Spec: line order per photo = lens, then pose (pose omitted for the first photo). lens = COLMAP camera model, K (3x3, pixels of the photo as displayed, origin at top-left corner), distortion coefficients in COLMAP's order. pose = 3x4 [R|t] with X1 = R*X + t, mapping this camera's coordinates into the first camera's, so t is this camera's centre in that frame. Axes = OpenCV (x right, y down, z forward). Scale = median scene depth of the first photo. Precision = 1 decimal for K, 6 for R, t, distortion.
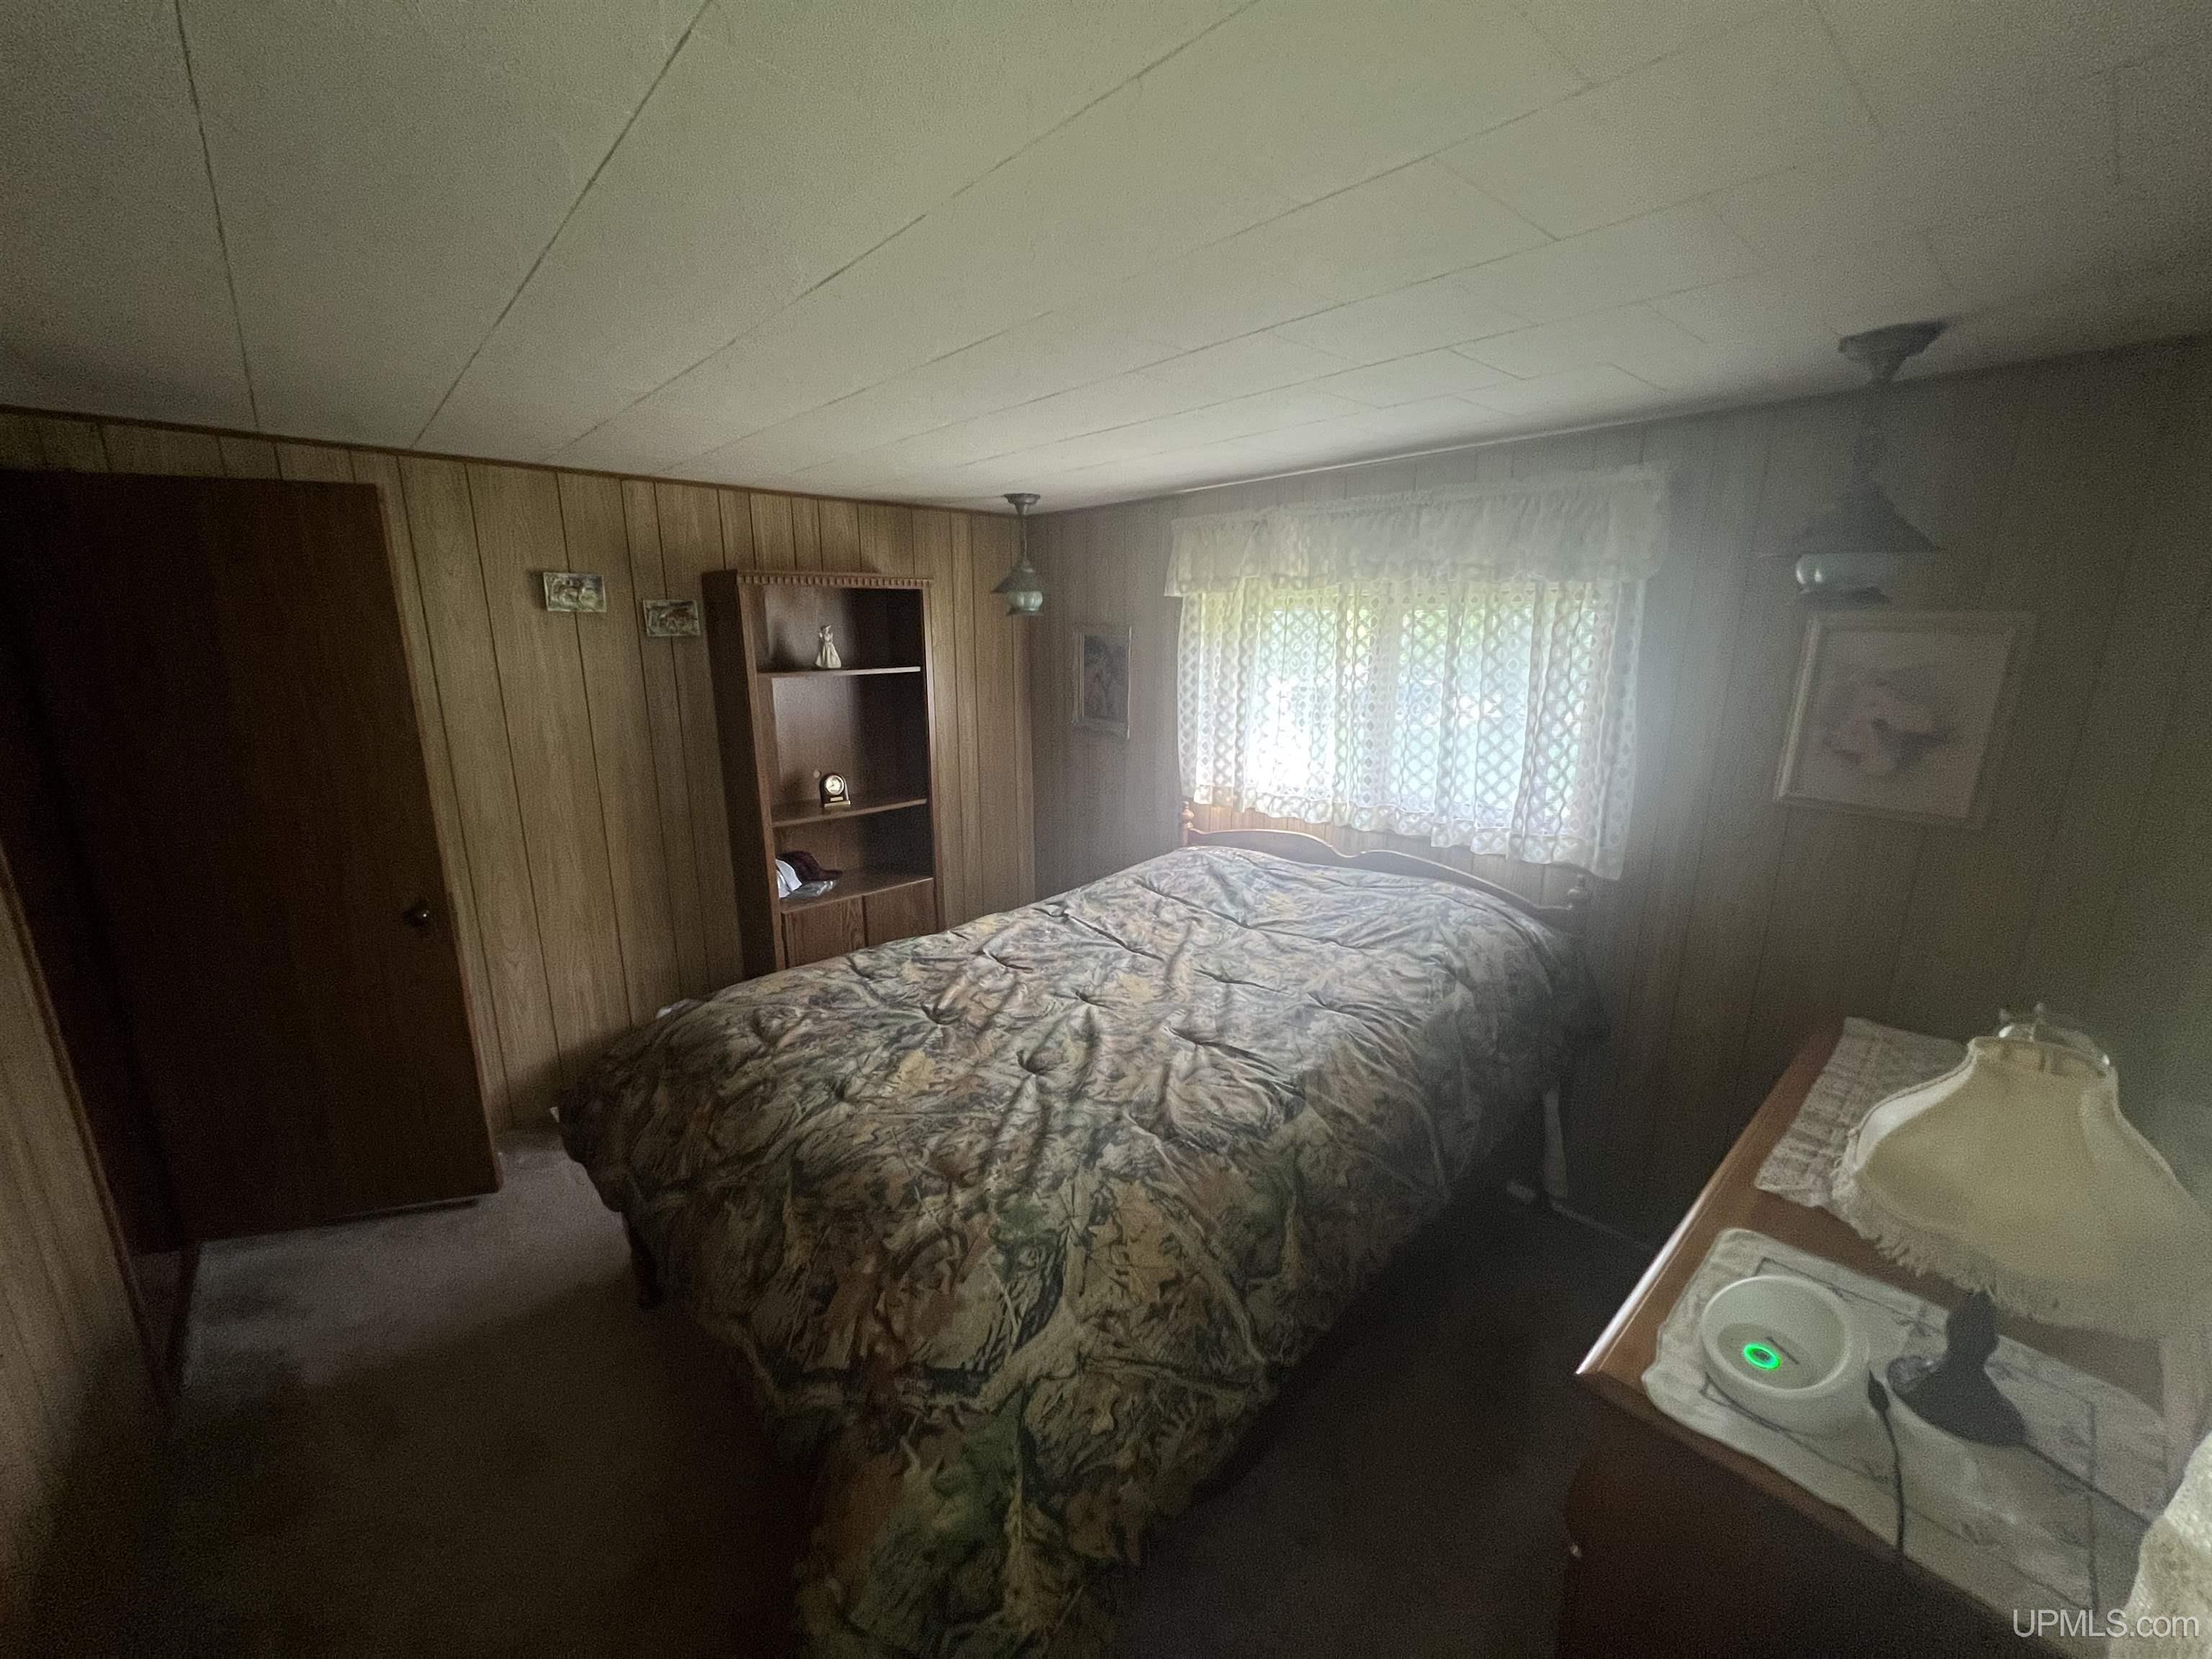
lens RADIAL K [[876.5, 0, 1100.4], [0, 876.5, 833.1], [0, 0, 1]] dist [-0.000054, 0.000185]
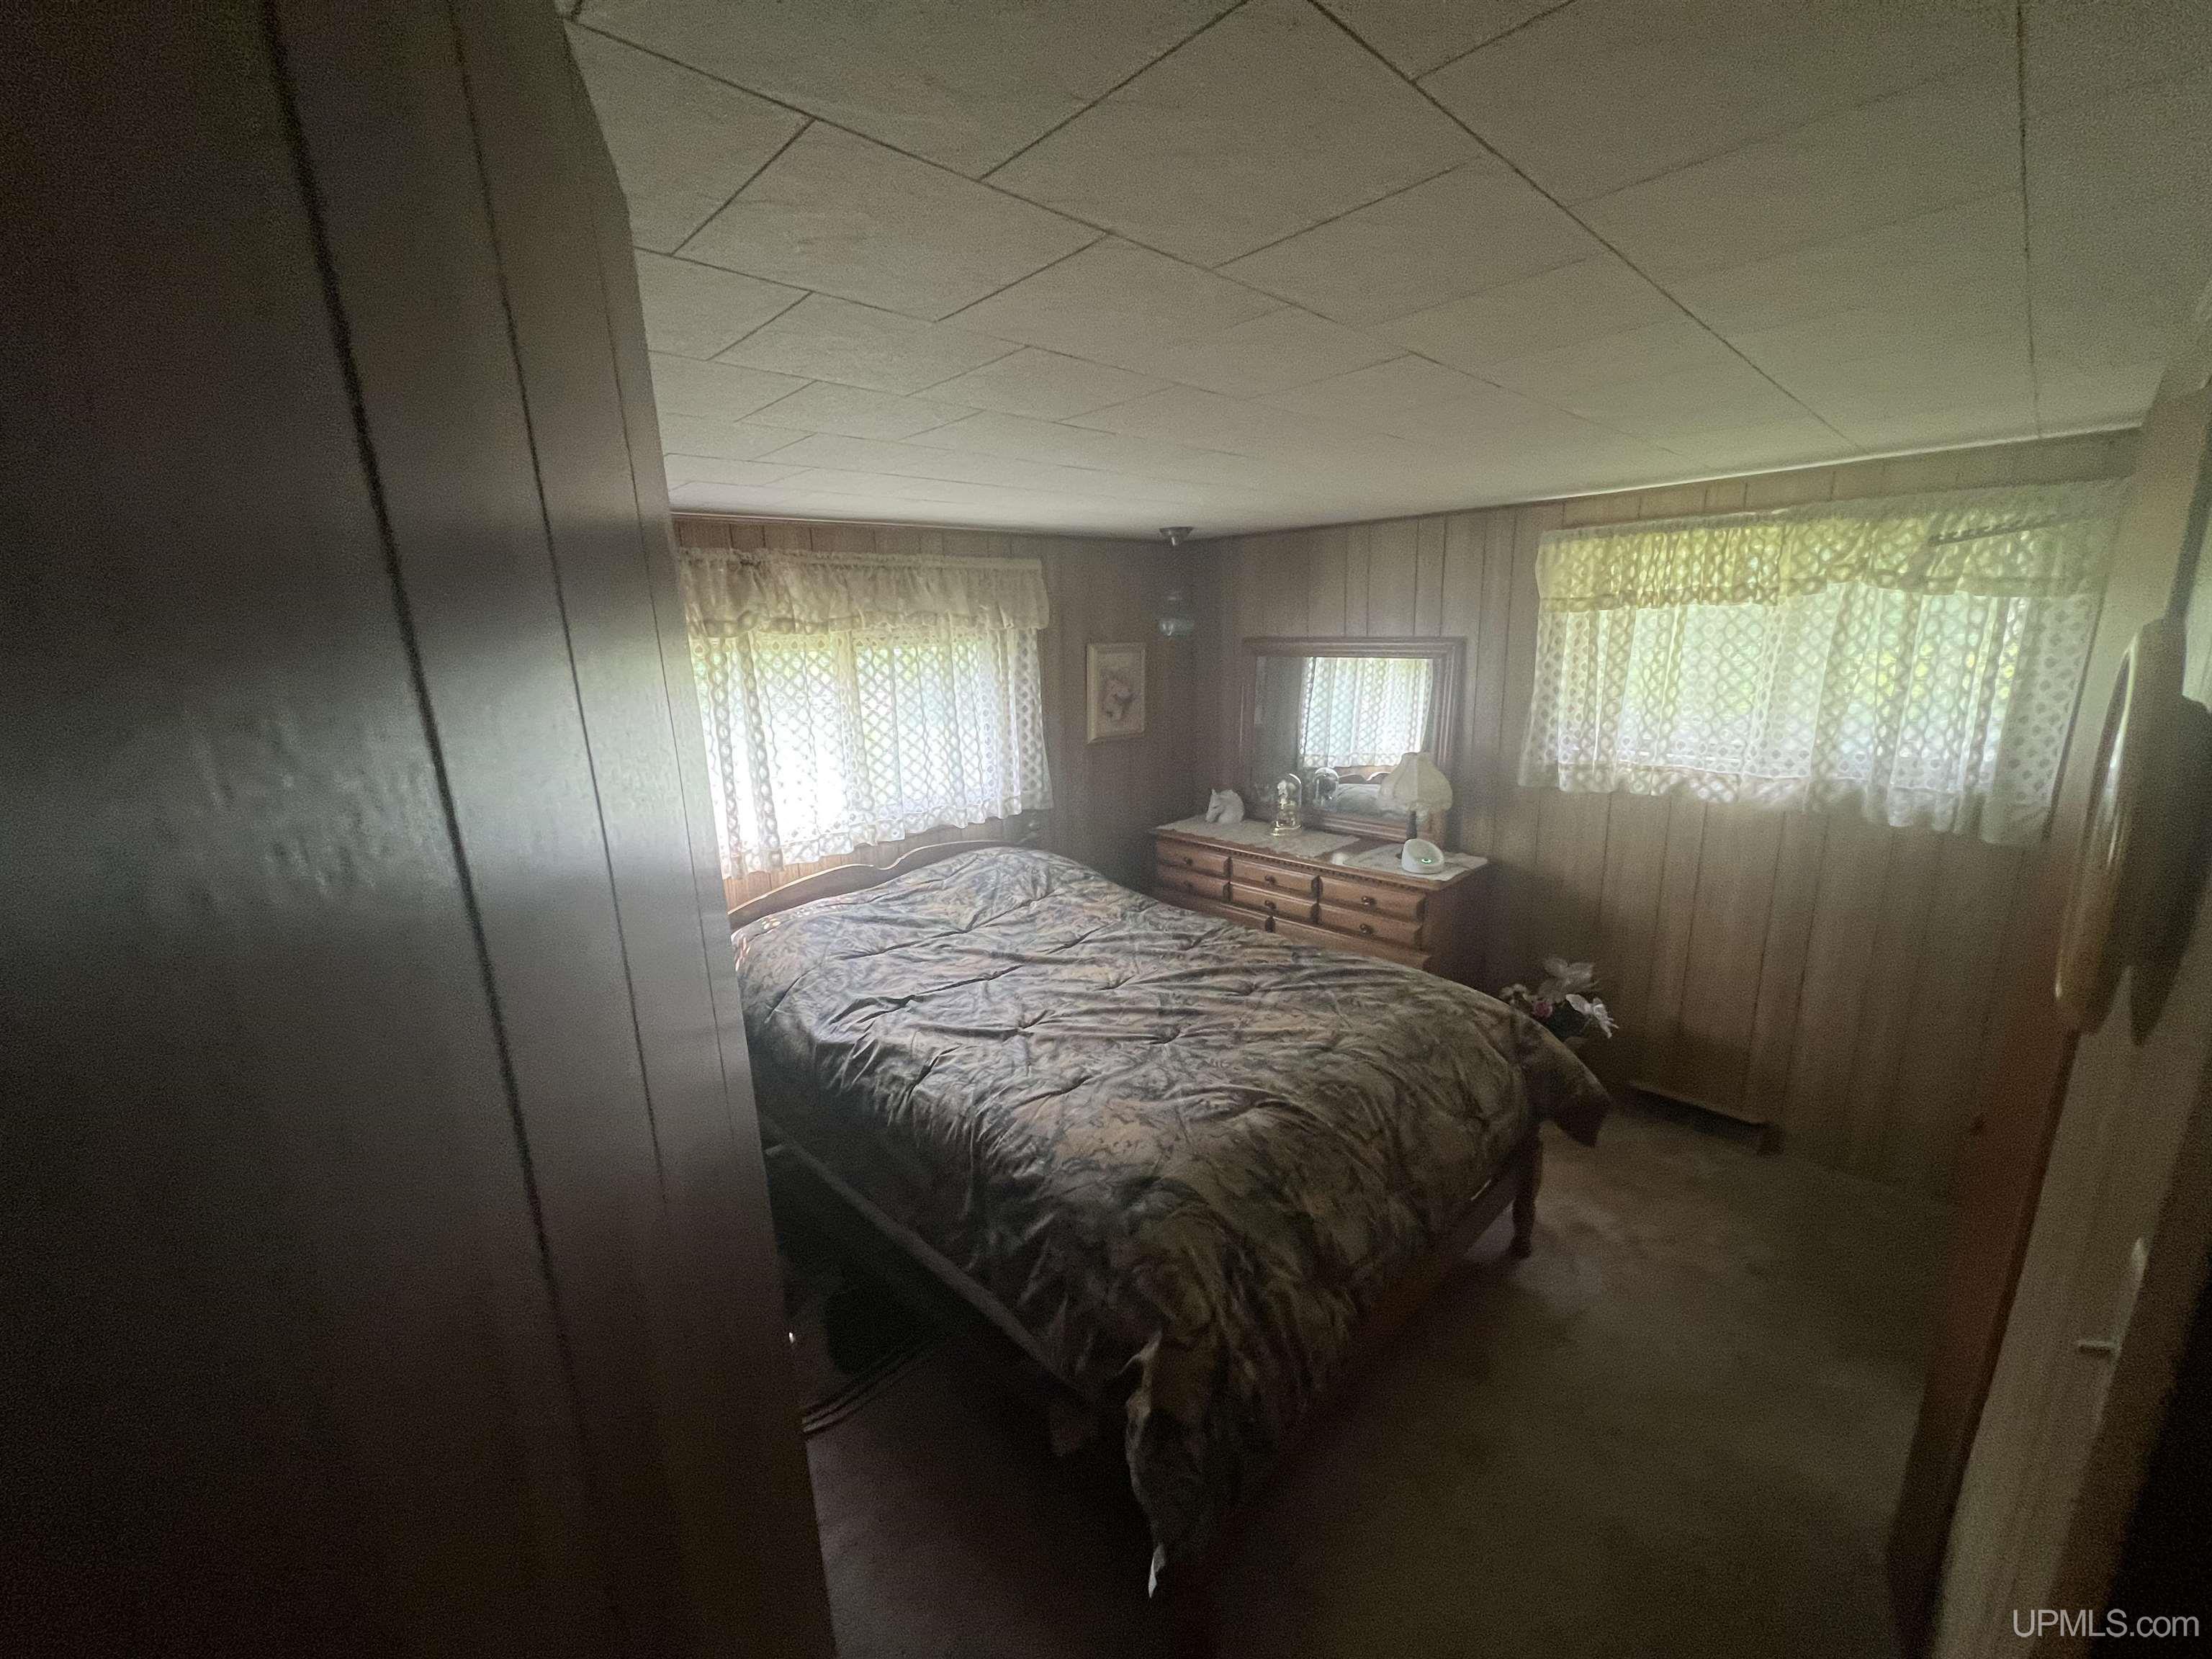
lens RADIAL K [[876.5, 0, 1103.6], [0, 876.5, 836.3], [0, 0, 1]] dist [-0.000054, 0.000185]
pose [[-0.035343, -0.228062, 0.973005, -0.957056], [0.268025, 0.935782, 0.229073, -0.229828], [-0.962763, 0.268886, 0.028053, 0.812615]]
